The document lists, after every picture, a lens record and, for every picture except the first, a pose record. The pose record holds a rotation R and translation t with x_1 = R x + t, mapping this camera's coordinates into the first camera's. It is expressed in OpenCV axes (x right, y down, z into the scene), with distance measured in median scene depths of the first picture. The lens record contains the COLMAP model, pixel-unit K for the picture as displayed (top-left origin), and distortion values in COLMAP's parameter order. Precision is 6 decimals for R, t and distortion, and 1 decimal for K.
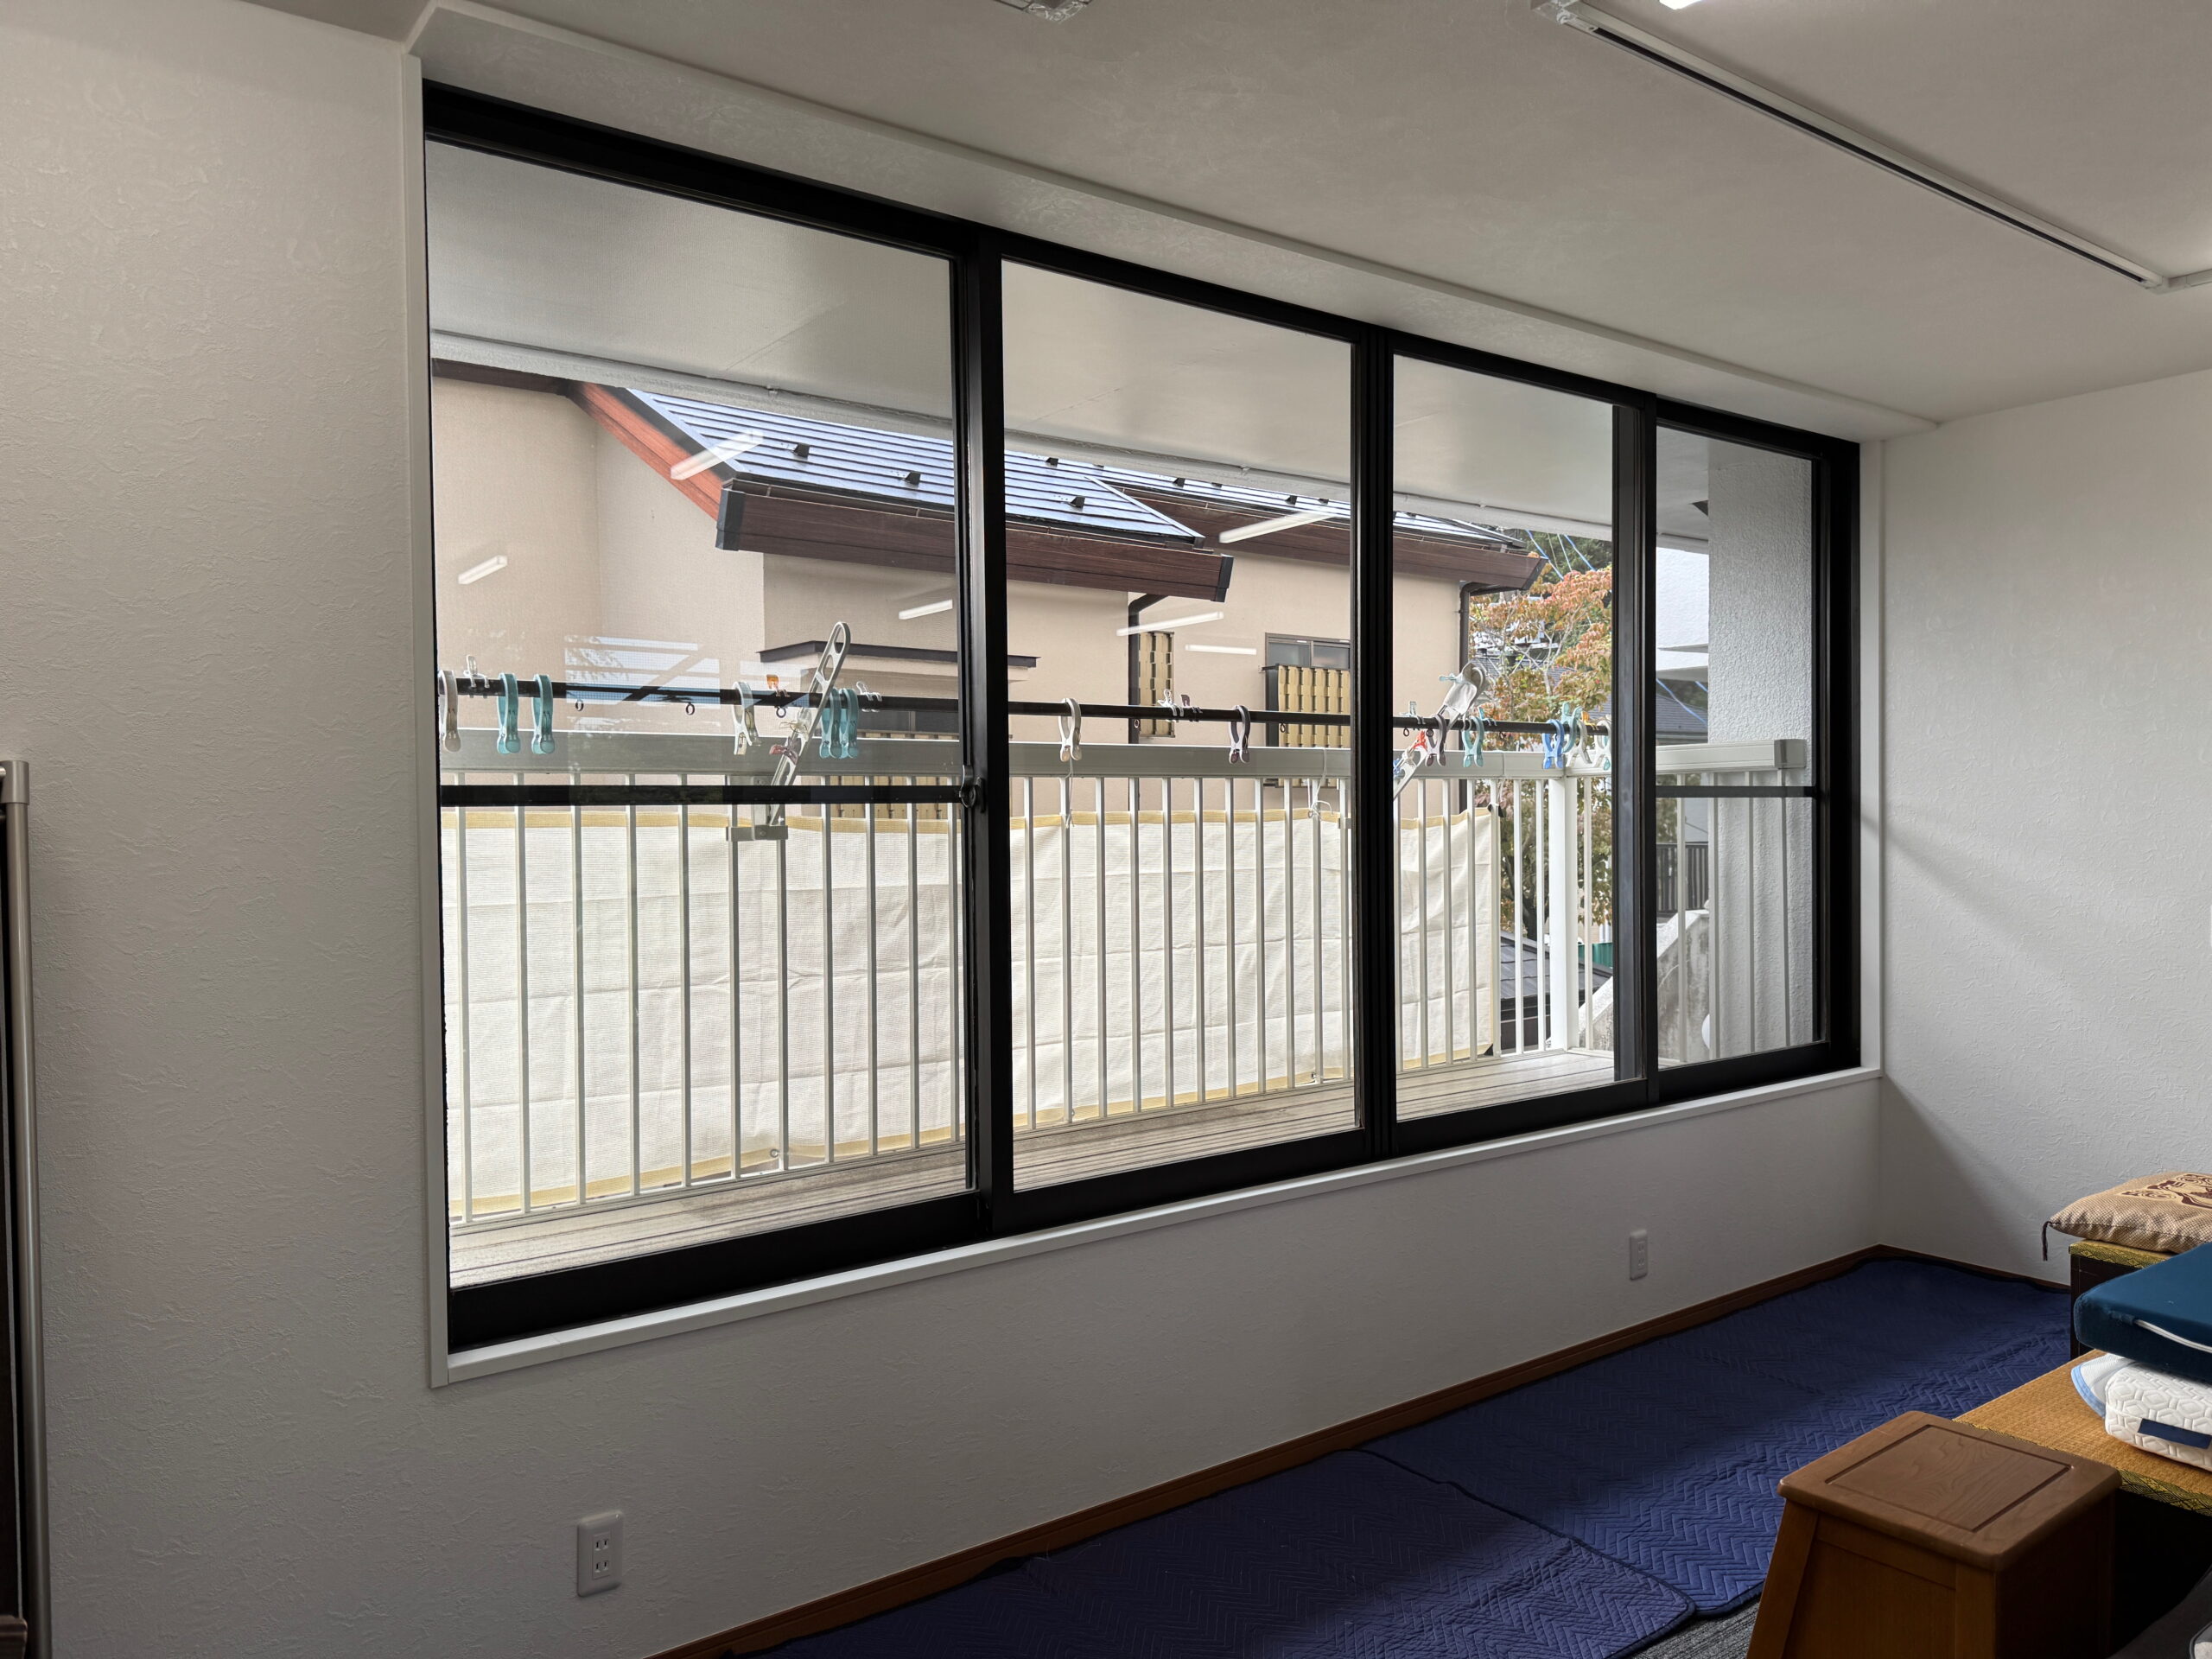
lens RADIAL K [[1559.3, 0, 1113.4], [0, 1559.3, 836.8], [0, 0, 1]] dist [0.068334, -0.056776]
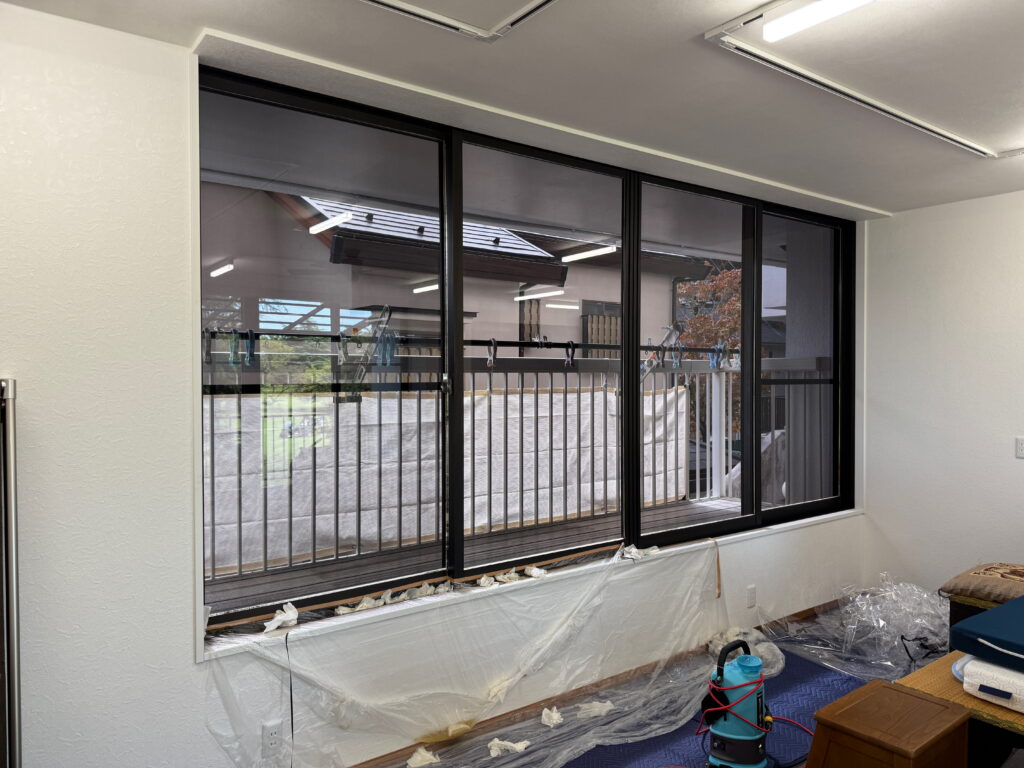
lens RADIAL K [[721.8, 0, 511.5], [0, 721.8, 385.1], [0, 0, 1]] dist [0.068334, -0.056776]
pose [[0.999958, 0.009140, 0.000052, 0.000042], [-0.009139, 0.999957, -0.001767, -0.021722], [-0.000069, 0.001767, 0.999998, -0.006594]]
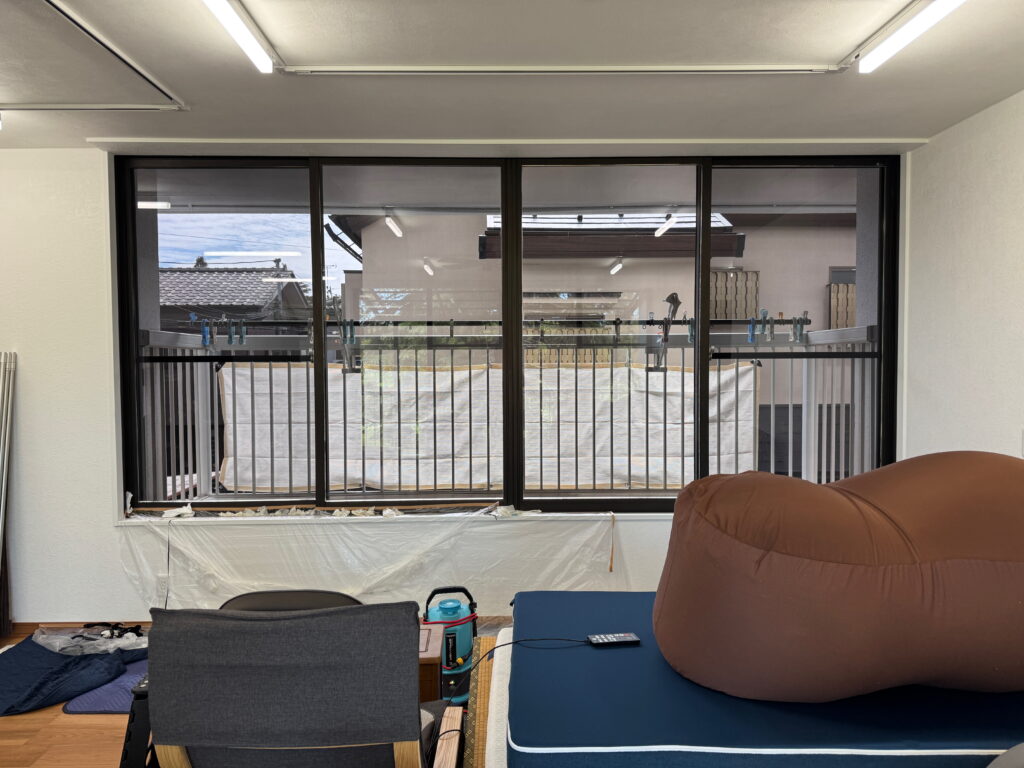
lens RADIAL K [[721.8, 0, 507.0], [0, 721.8, 389.5], [0, 0, 1]] dist [0.068334, -0.056776]
pose [[0.812276, 0.028972, -0.582553, 0.727345], [-0.011651, 0.999372, 0.033456, -0.015088], [0.583157, -0.020388, 0.812104, 0.106470]]
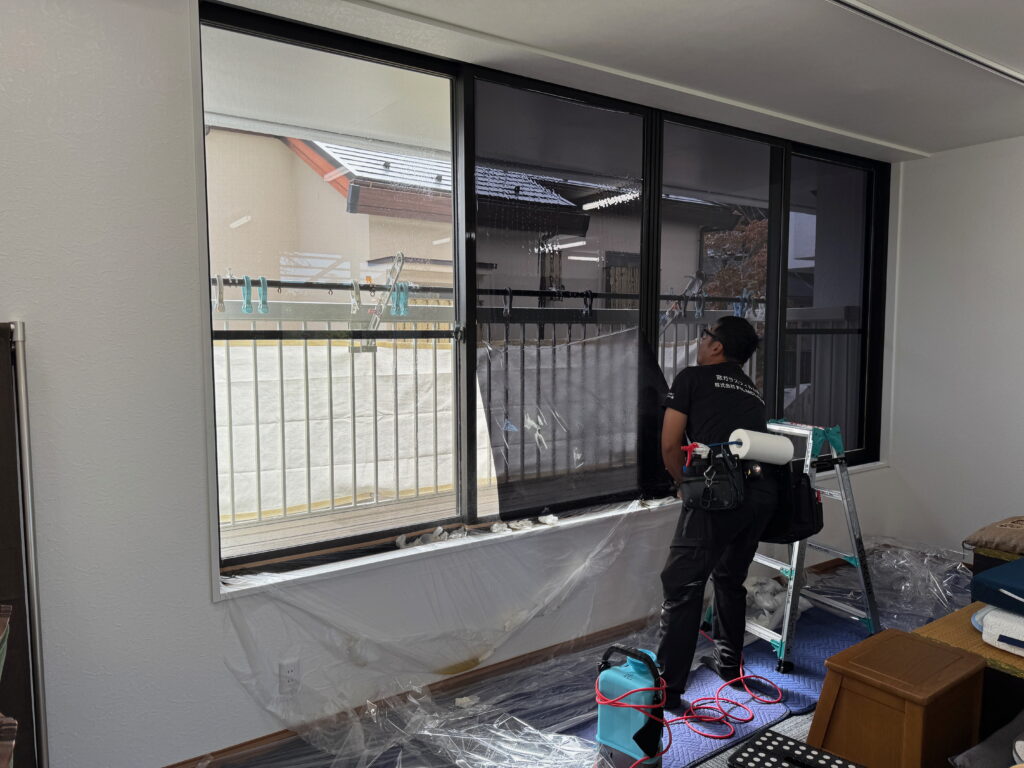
lens RADIAL K [[721.8, 0, 508.9], [0, 721.8, 386.3], [0, 0, 1]] dist [0.068334, -0.056776]
pose [[0.999236, 0.010935, -0.037517, 0.012219], [-0.008646, 0.998122, 0.060647, -0.012943], [0.038109, -0.060277, 0.997454, 0.003948]]
